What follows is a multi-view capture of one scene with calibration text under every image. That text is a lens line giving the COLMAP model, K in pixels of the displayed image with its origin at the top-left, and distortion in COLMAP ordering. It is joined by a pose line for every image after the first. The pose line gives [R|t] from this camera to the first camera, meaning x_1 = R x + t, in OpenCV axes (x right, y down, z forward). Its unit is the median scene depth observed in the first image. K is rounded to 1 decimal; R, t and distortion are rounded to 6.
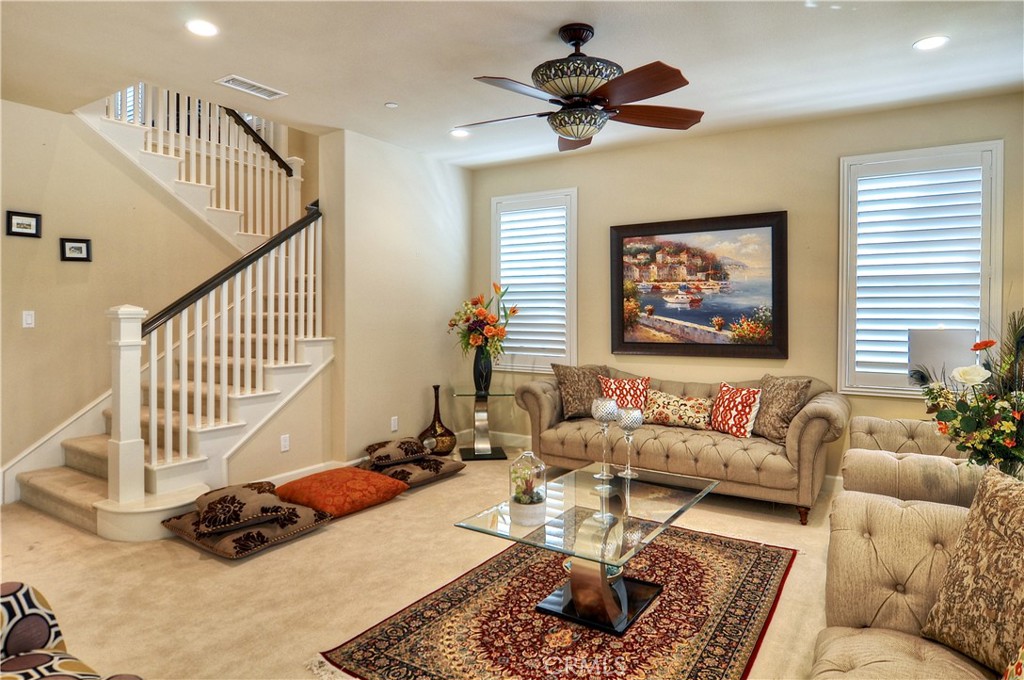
lens RADIAL K [[607.3, 0, 505.4], [0, 607.3, 315.7], [0, 0, 1]] dist [0.000799, -0.000718]
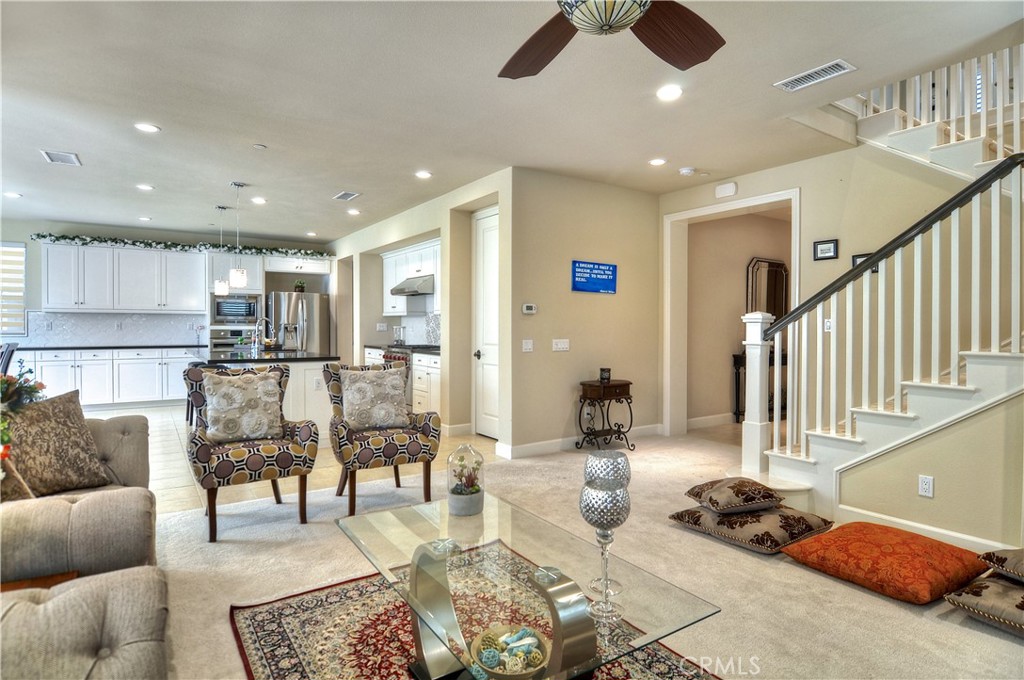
lens RADIAL K [[563.1, 0, 516.6], [0, 563.1, 334.2], [0, 0, 1]] dist [-0.034340, 0.000652]
pose [[-0.396247, 0.006181, -0.918123, 0.432084], [-0.011582, 0.999864, 0.011730, 0.014713], [0.918071, 0.015282, -0.396122, 0.725334]]
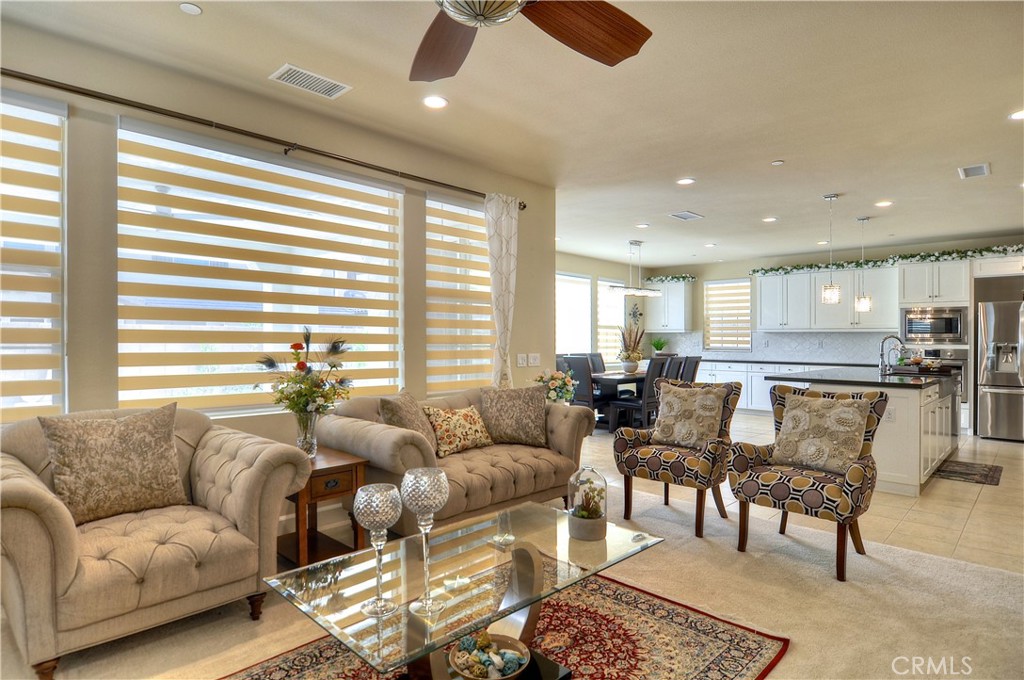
lens RADIAL K [[542.4, 0, 481.5], [0, 542.4, 339.0], [0, 0, 1]] dist [-0.015791, -0.001719]
pose [[-0.970112, -0.011103, 0.242403, -0.001689], [-0.010306, 0.999937, 0.004556, 0.009398], [-0.242438, 0.001922, -0.970165, 0.946577]]
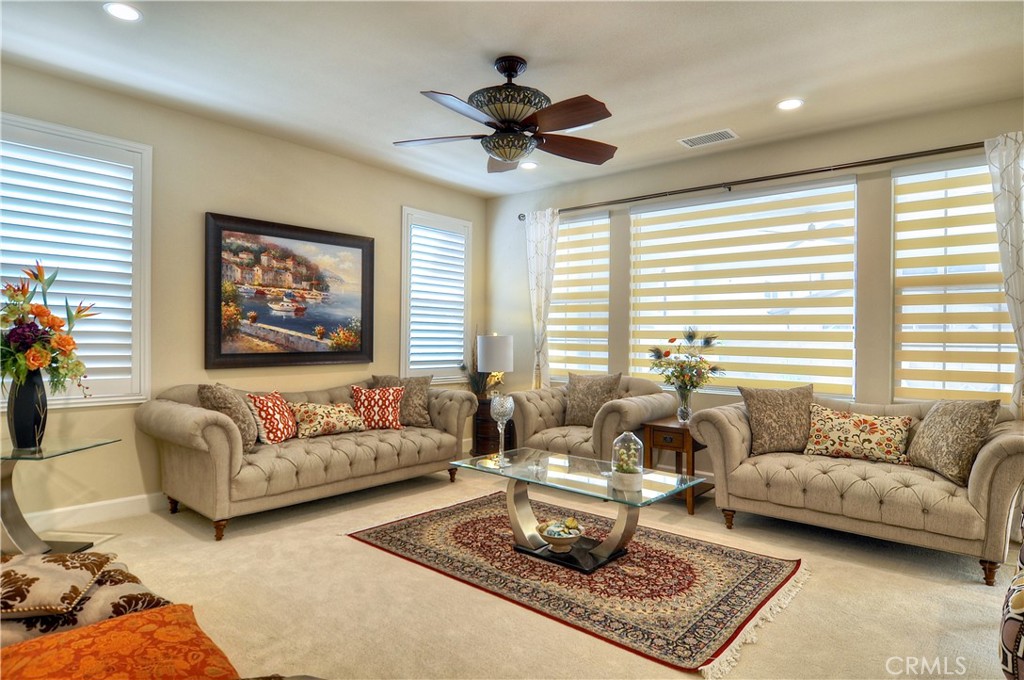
lens RADIAL K [[563.1, 0, 516.6], [0, 563.1, 334.2], [0, 0, 1]] dist [-0.034340, 0.000652]
pose [[0.146553, 0.006256, 0.989183, -0.554664], [-0.007073, 0.999961, -0.005277, 0.018772], [-0.989177, -0.006223, 0.146592, 0.530829]]
